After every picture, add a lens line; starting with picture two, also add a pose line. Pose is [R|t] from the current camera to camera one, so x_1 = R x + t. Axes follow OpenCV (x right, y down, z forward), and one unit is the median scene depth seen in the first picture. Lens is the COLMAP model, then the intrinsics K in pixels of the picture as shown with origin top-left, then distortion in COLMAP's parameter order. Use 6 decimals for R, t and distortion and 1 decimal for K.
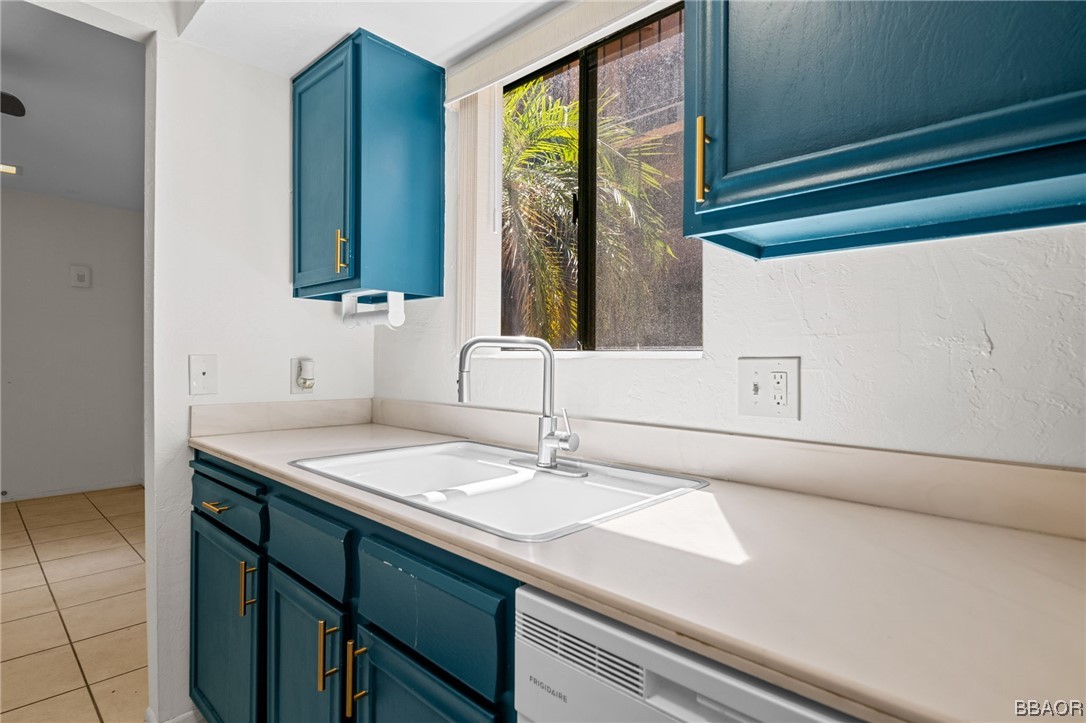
lens RADIAL K [[545.0, 0, 547.9], [0, 545.0, 358.7], [0, 0, 1]] dist [-0.000014, -0.000244]
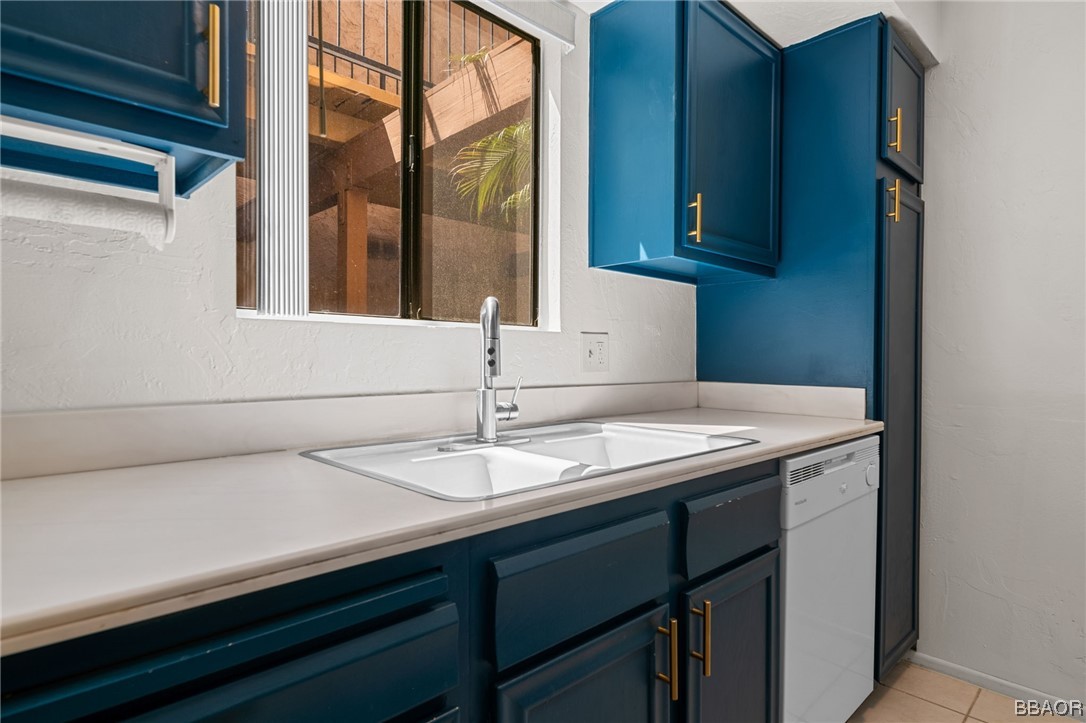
lens RADIAL K [[557.3, 0, 546.9], [0, 557.3, 365.9], [0, 0, 1]] dist [-0.009840, -0.000151]
pose [[0.082822, -0.021169, 0.996339, -0.882943], [-0.002705, 0.999766, 0.021467, 0.043884], [-0.996561, -0.004473, 0.082745, 0.762424]]
